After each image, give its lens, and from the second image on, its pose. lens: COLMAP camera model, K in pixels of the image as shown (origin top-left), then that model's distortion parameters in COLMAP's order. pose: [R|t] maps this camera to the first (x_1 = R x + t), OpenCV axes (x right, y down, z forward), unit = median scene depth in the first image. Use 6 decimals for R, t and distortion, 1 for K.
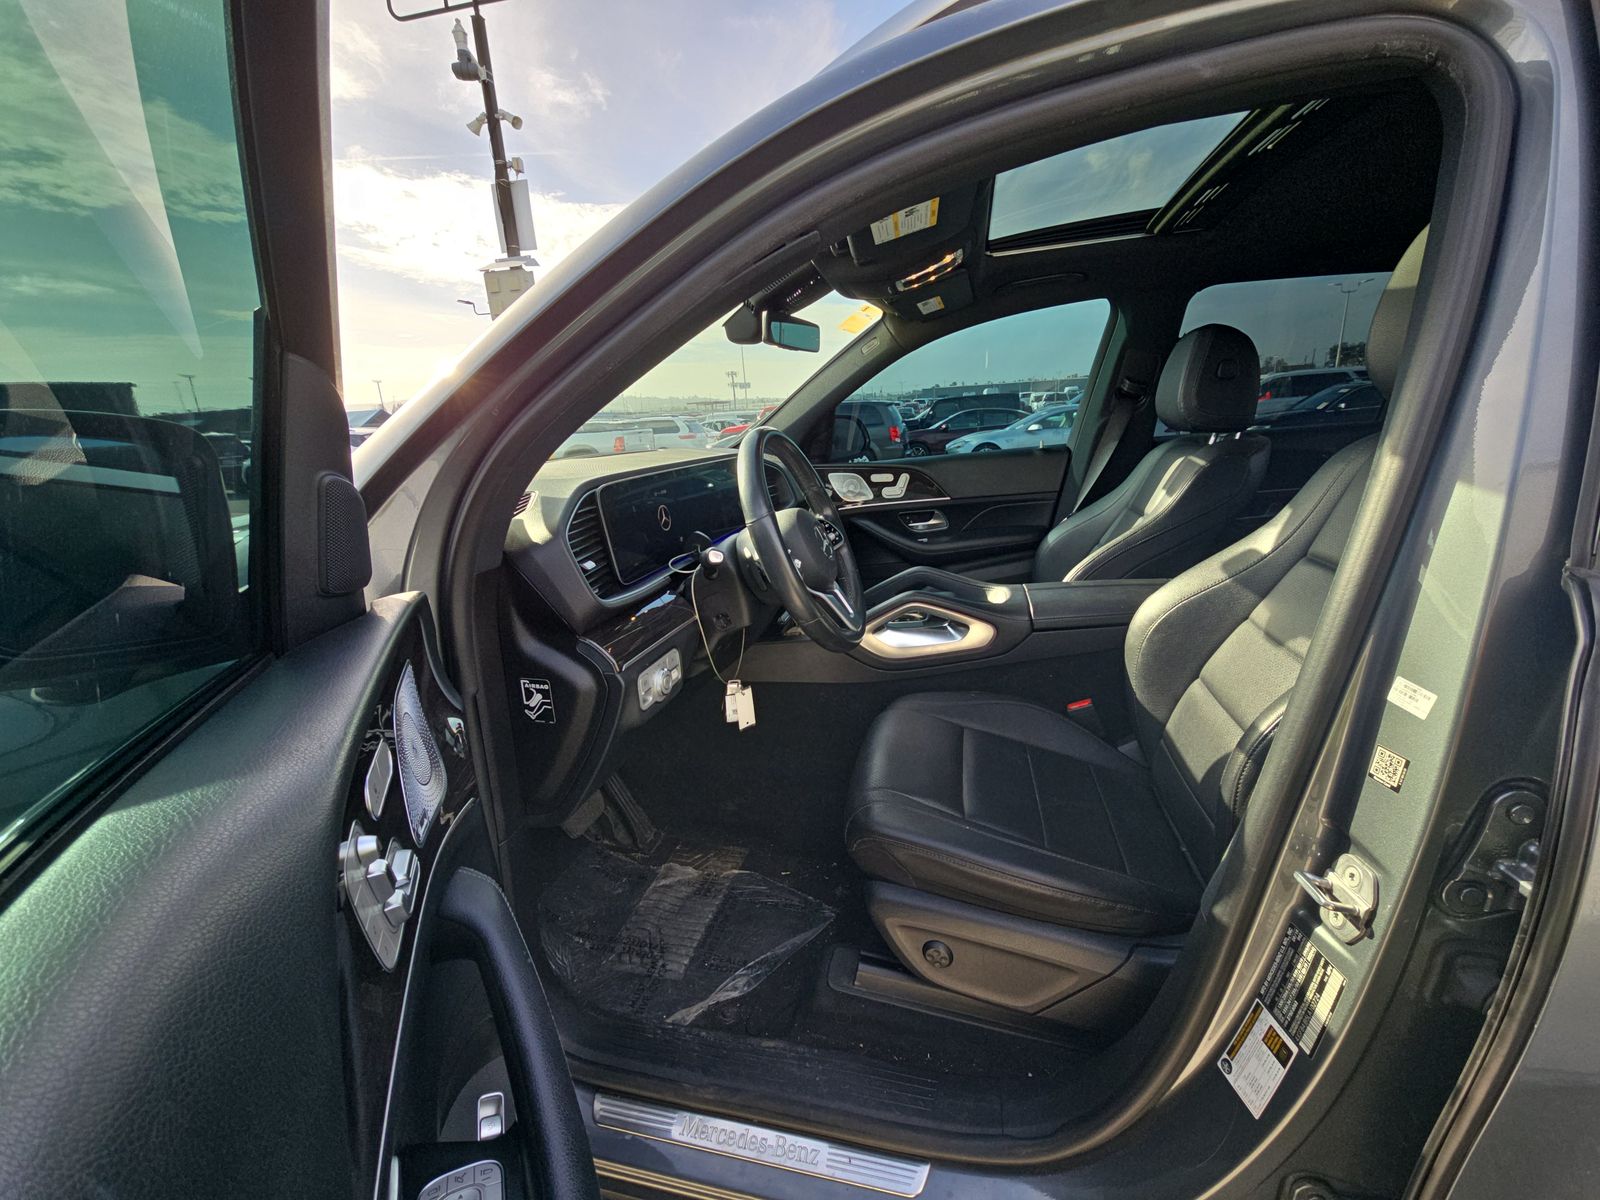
lens RADIAL K [[657.2, 0, 800.0], [0, 657.2, 600.0], [0, 0, 1]] dist [-0.000644, 0.000005]
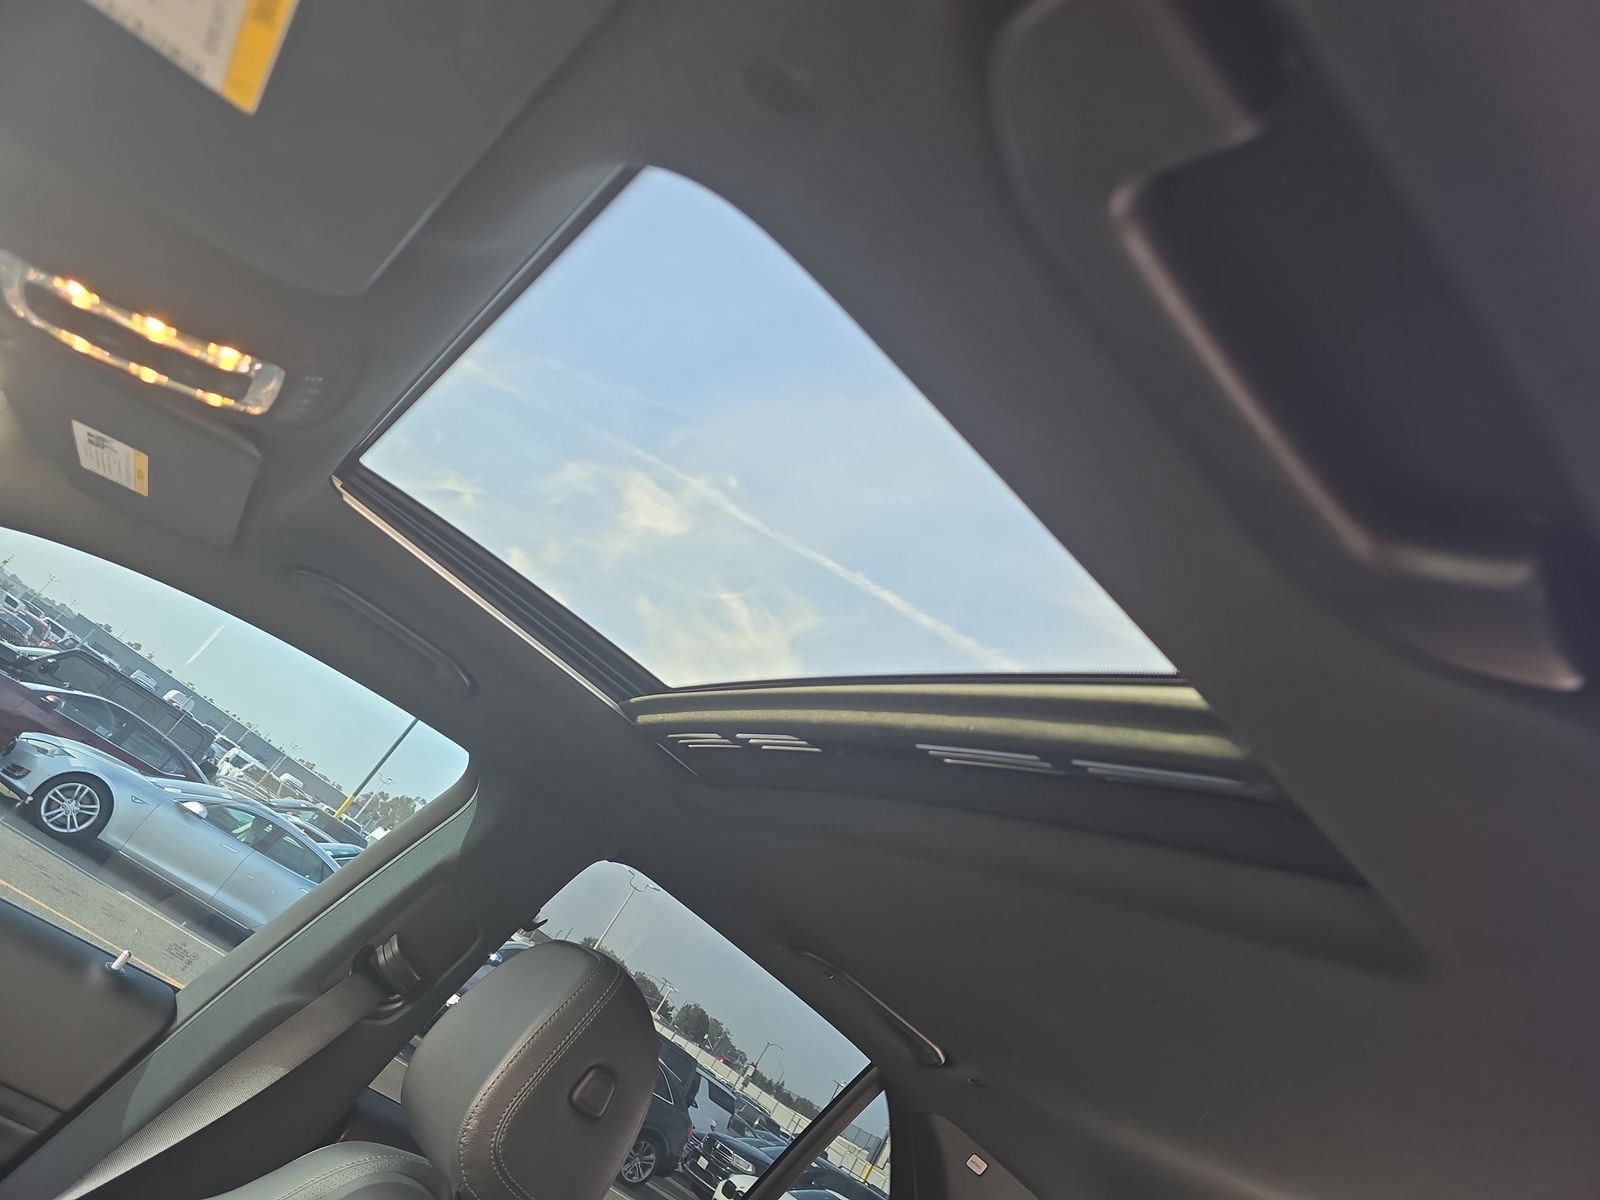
lens RADIAL K [[1143.7, 0, 800.0], [0, 1143.7, 600.0], [0, 0, 1]] dist [0.049657, -0.049115]
pose [[0.514873, 0.680946, 0.520787, 0.097005], [-0.361015, 0.723231, -0.588732, -0.143840], [-0.777543, 0.115110, 0.618204, 0.305927]]
